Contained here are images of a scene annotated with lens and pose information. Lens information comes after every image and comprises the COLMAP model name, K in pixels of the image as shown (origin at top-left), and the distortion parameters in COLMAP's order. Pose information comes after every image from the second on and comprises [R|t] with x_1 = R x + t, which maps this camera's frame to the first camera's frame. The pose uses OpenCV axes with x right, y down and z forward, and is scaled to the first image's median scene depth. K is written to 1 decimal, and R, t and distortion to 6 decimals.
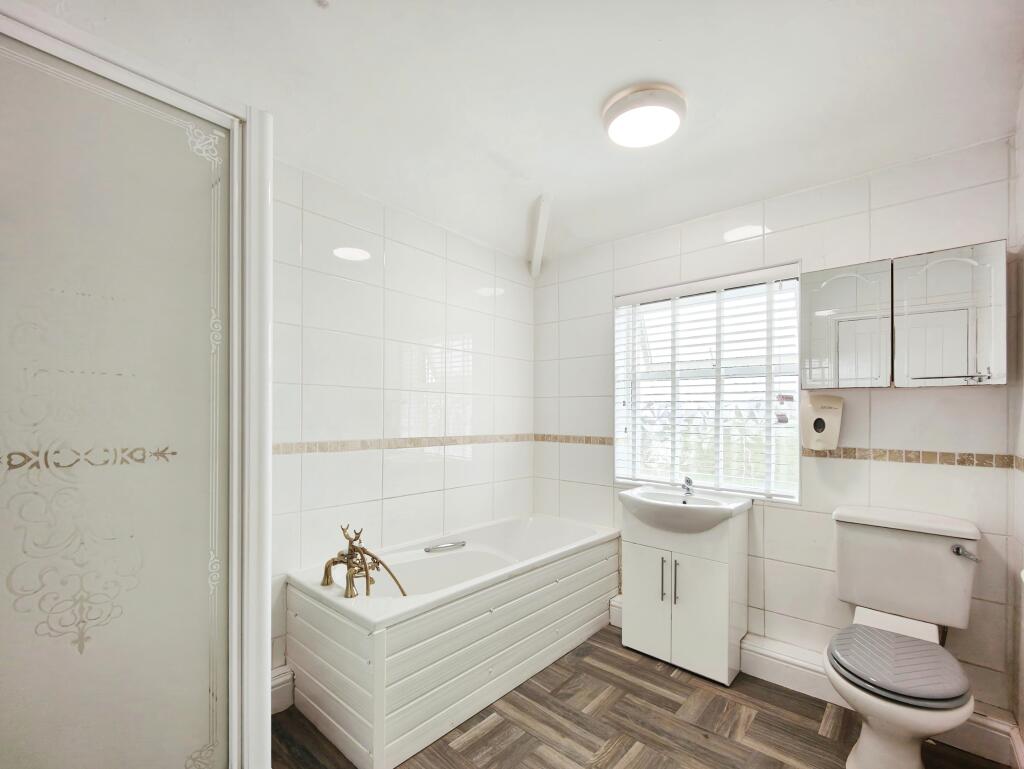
lens RADIAL K [[462.2, 0, 513.1], [0, 462.2, 405.5], [0, 0, 1]] dist [0.000717, 0.000000]
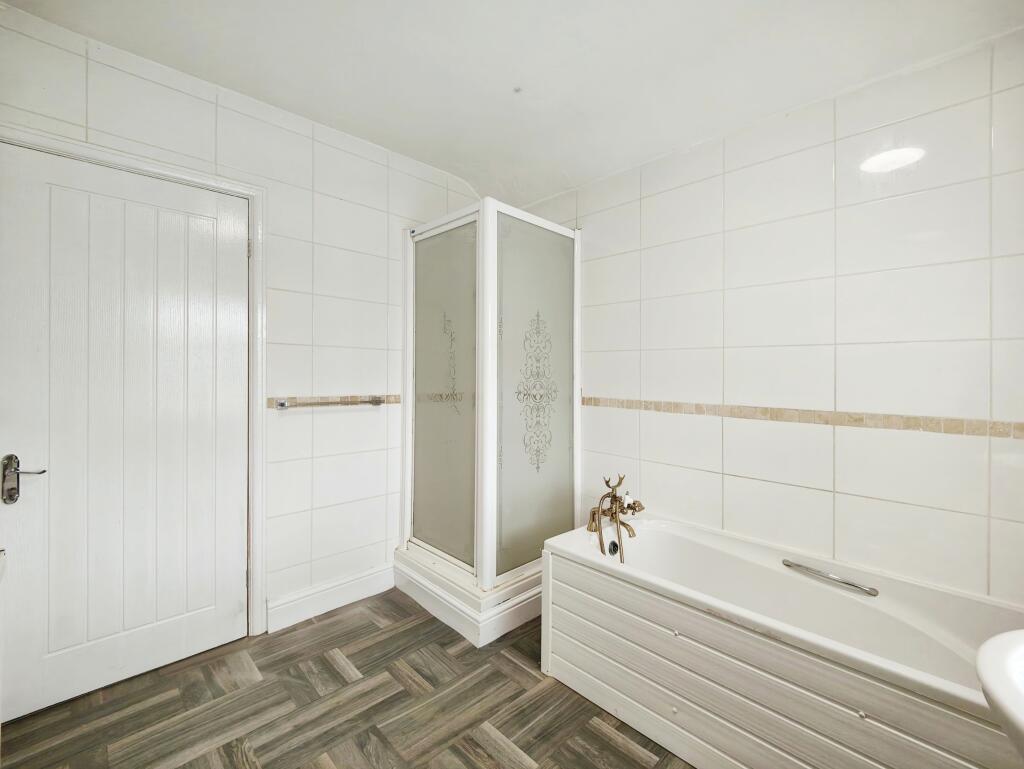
lens RADIAL K [[450.1, 0, 512.0], [0, 450.1, 384.5], [0, 0, 1]] dist [-0.001850, -0.000361]
pose [[-0.082870, 0.005068, -0.996547, 0.627553], [-0.002650, 0.999982, 0.005306, 0.032371], [0.996557, 0.003081, -0.082855, 0.708825]]
